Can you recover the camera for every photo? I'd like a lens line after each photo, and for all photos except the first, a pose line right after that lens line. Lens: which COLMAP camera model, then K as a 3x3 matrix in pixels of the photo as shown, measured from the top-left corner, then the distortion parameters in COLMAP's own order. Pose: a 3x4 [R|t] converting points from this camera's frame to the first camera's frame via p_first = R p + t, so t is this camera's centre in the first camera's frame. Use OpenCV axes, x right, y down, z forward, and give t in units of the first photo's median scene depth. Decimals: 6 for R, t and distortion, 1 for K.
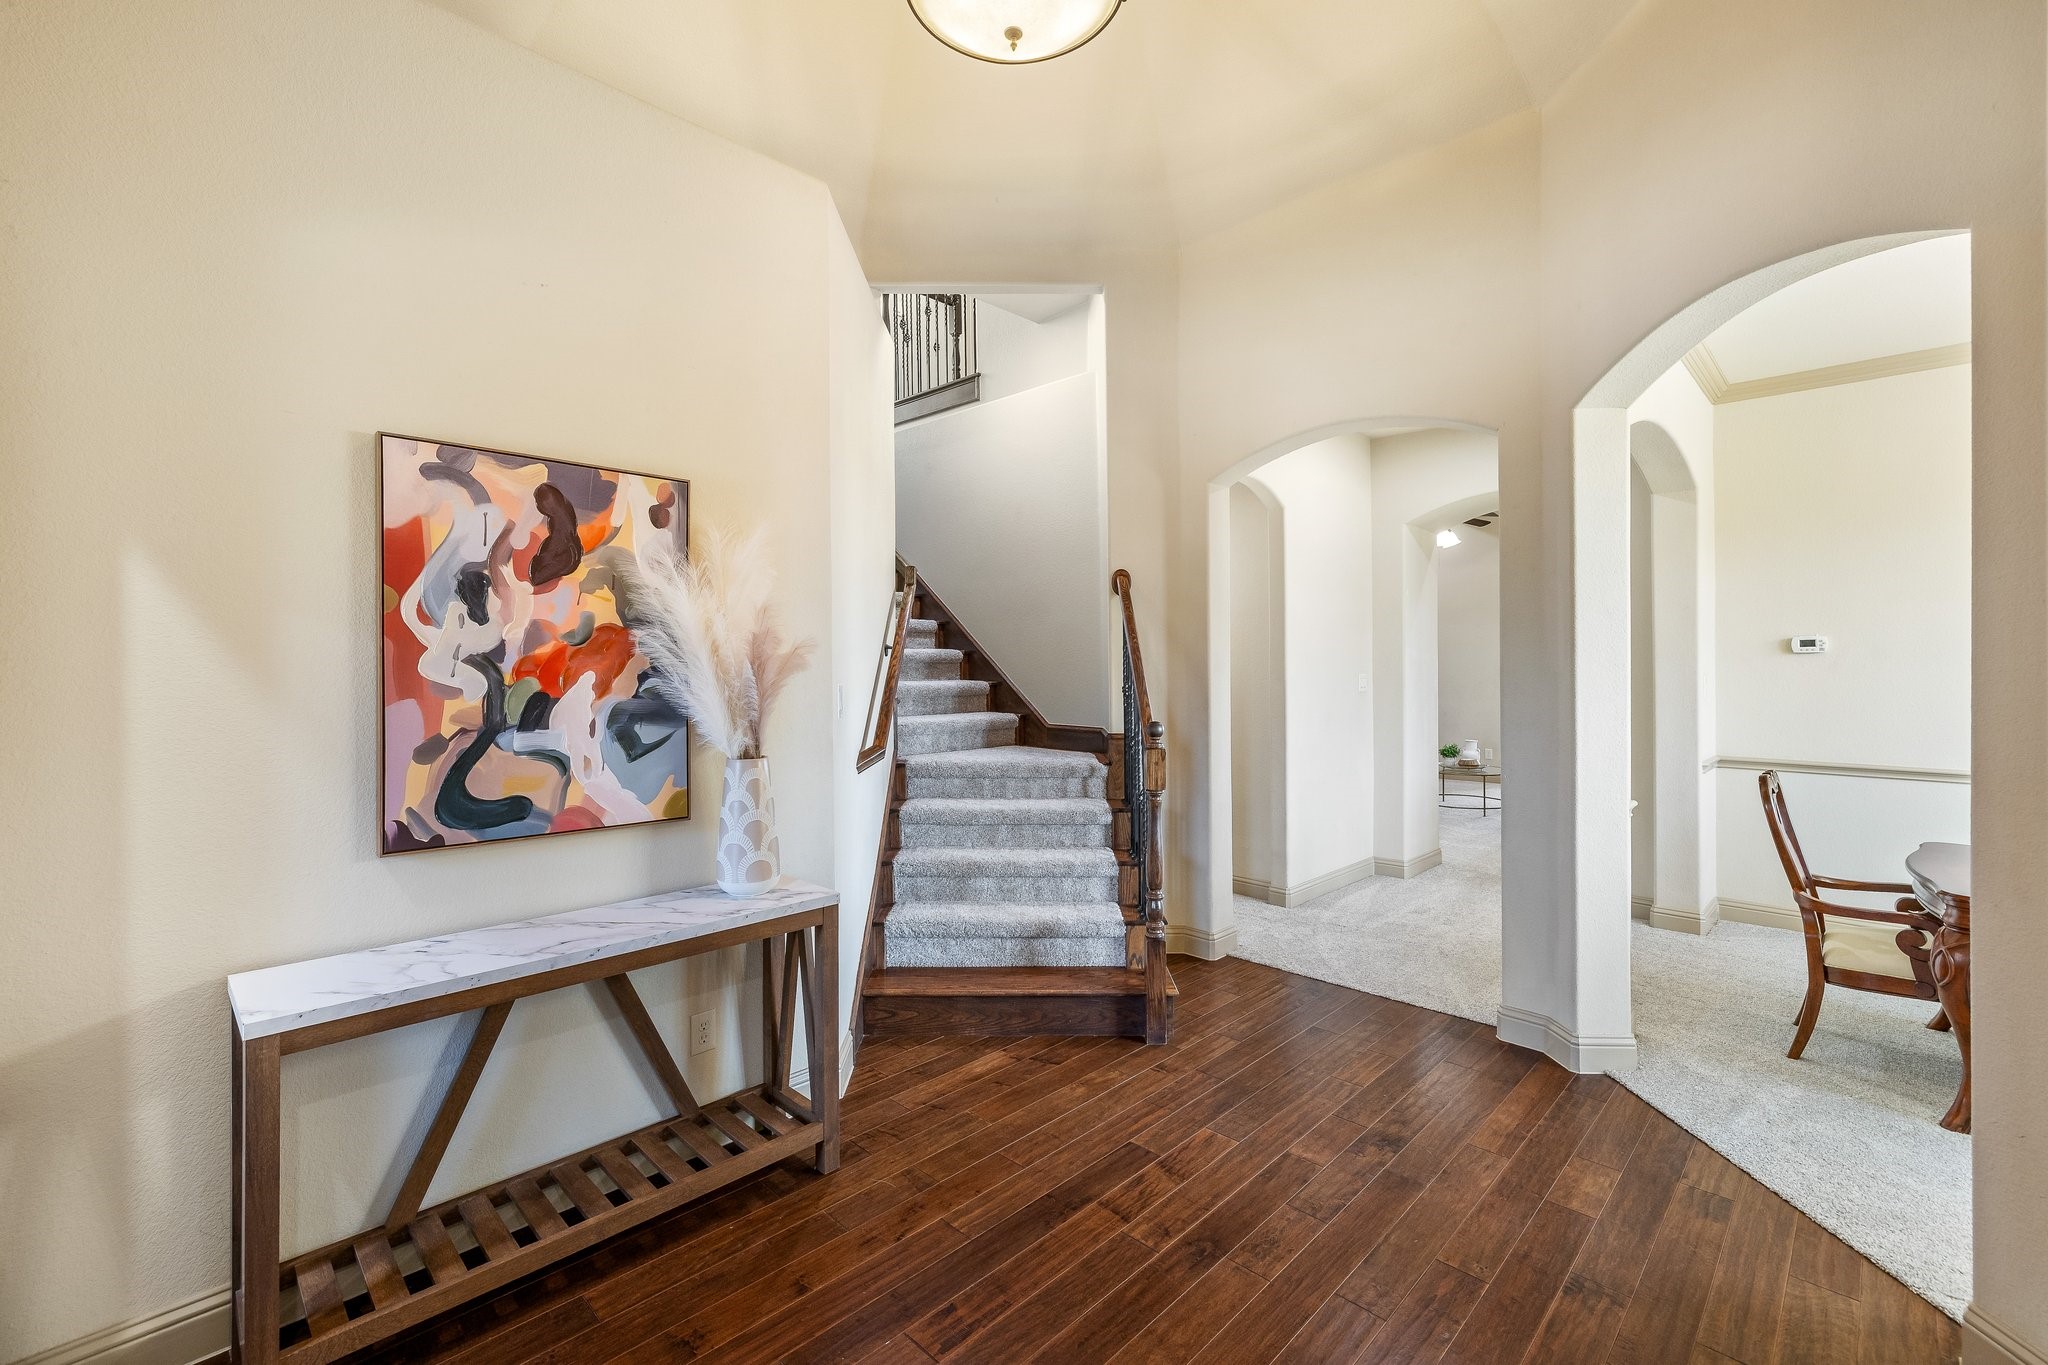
lens RADIAL K [[873.4, 0, 1025.8], [0, 873.4, 662.7], [0, 0, 1]] dist [-0.001429, 0.001183]
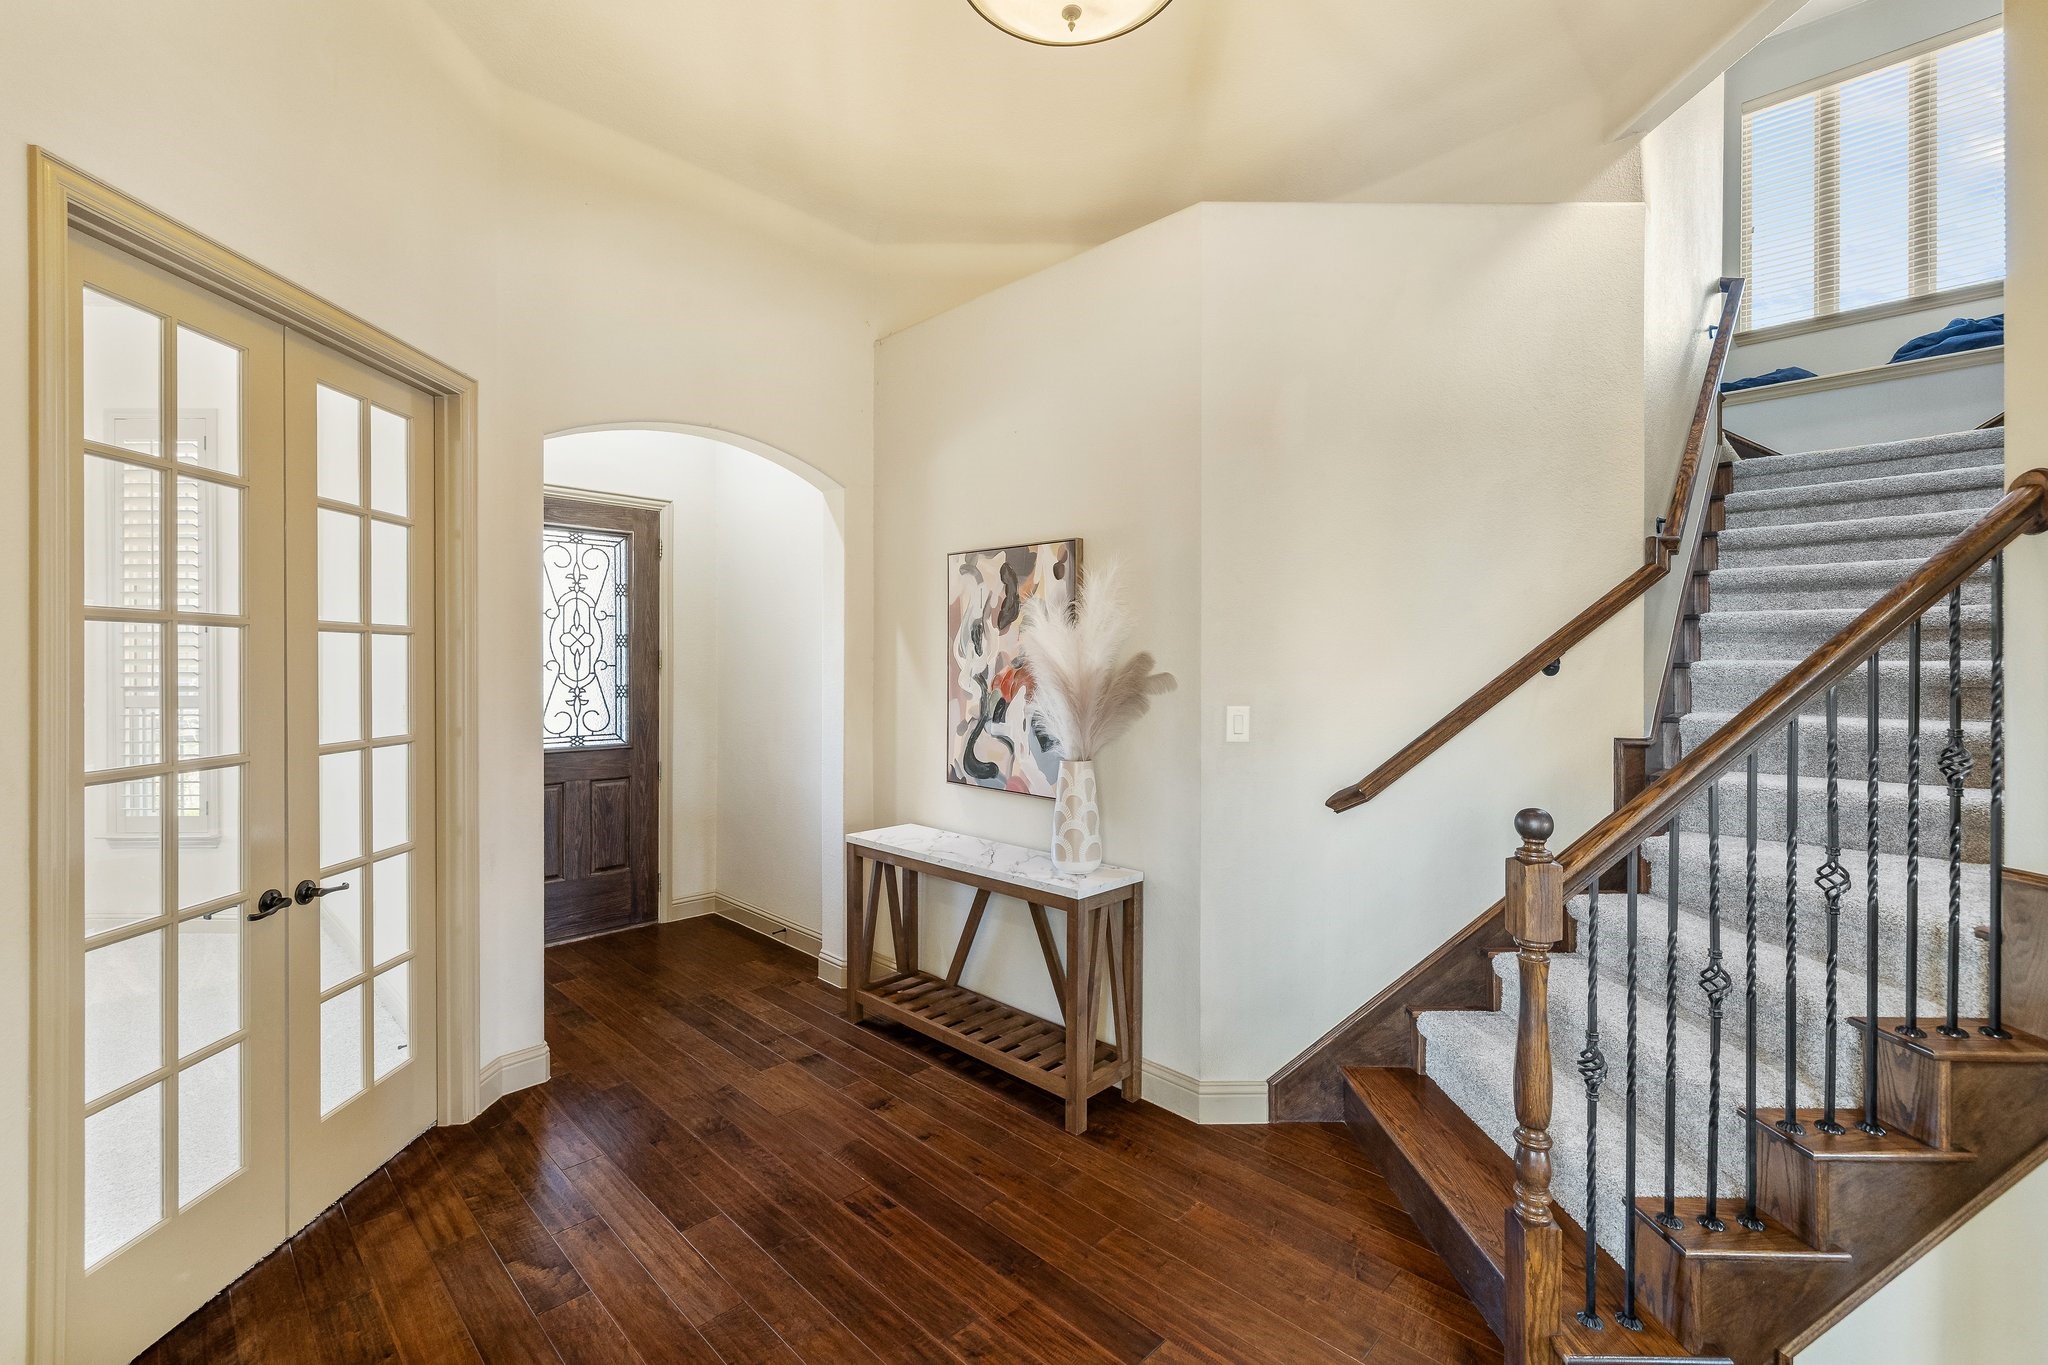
lens RADIAL K [[873.4, 0, 1011.8], [0, 873.4, 672.6], [0, 0, 1]] dist [-0.001429, 0.001183]
pose [[0.001595, 0.012005, -0.999927, 1.018022], [-0.003114, 0.999923, 0.012000, -0.031464], [0.999994, 0.003095, 0.001632, 1.034323]]
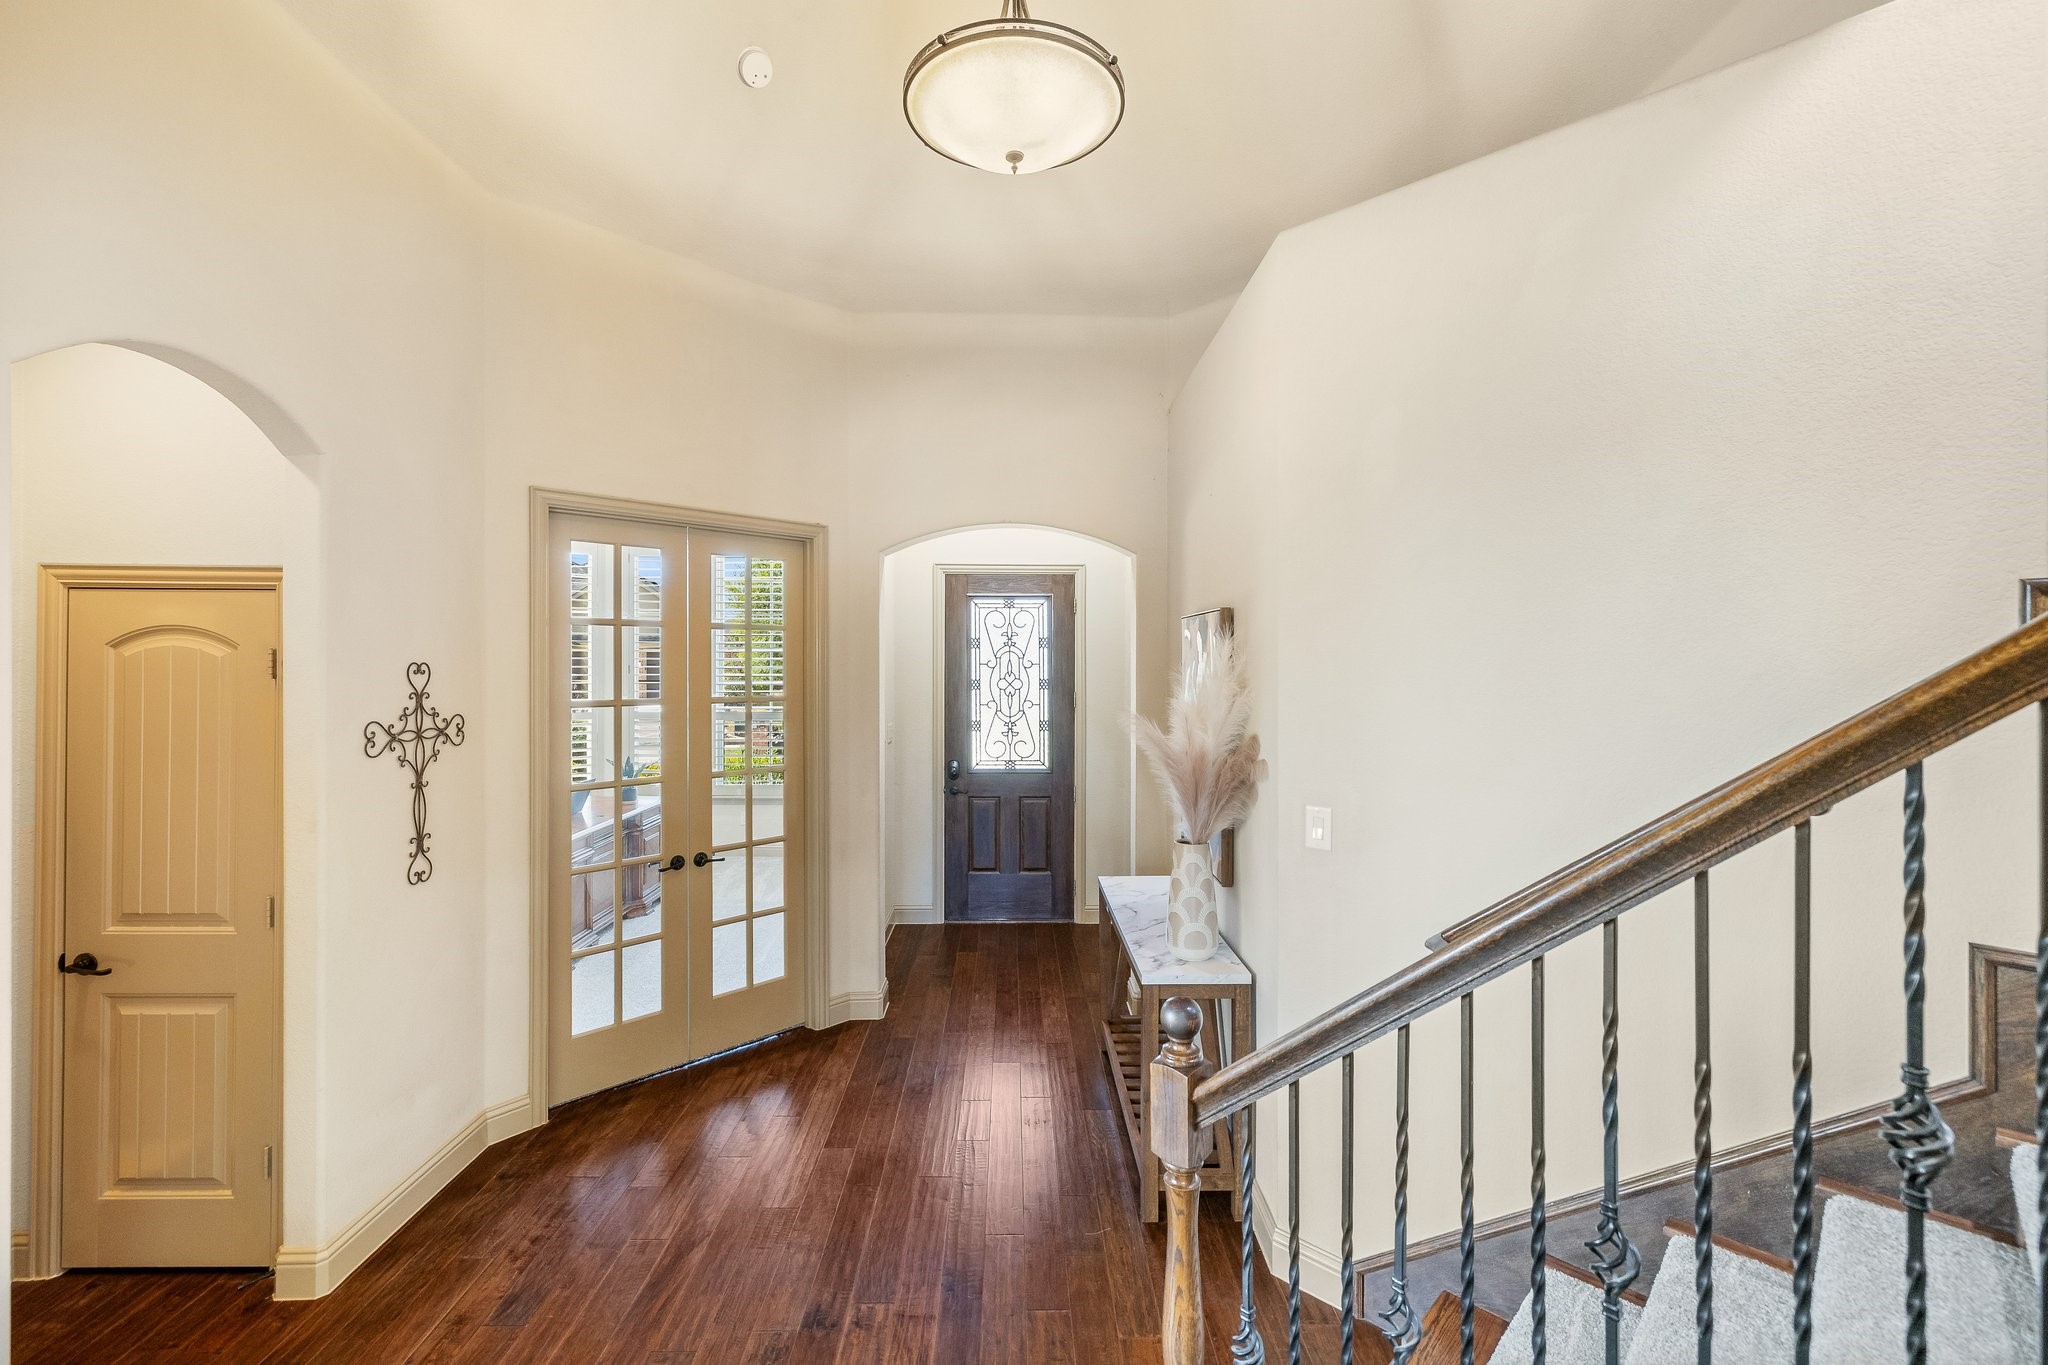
lens RADIAL K [[873.4, 0, 1020.0], [0, 873.4, 669.7], [0, 0, 1]] dist [-0.001429, 0.001183]
pose [[-0.701941, 0.005955, -0.712210, 0.774594], [-0.000629, 0.999959, 0.008981, -0.151245], [0.712235, 0.006752, -0.701909, 1.881152]]
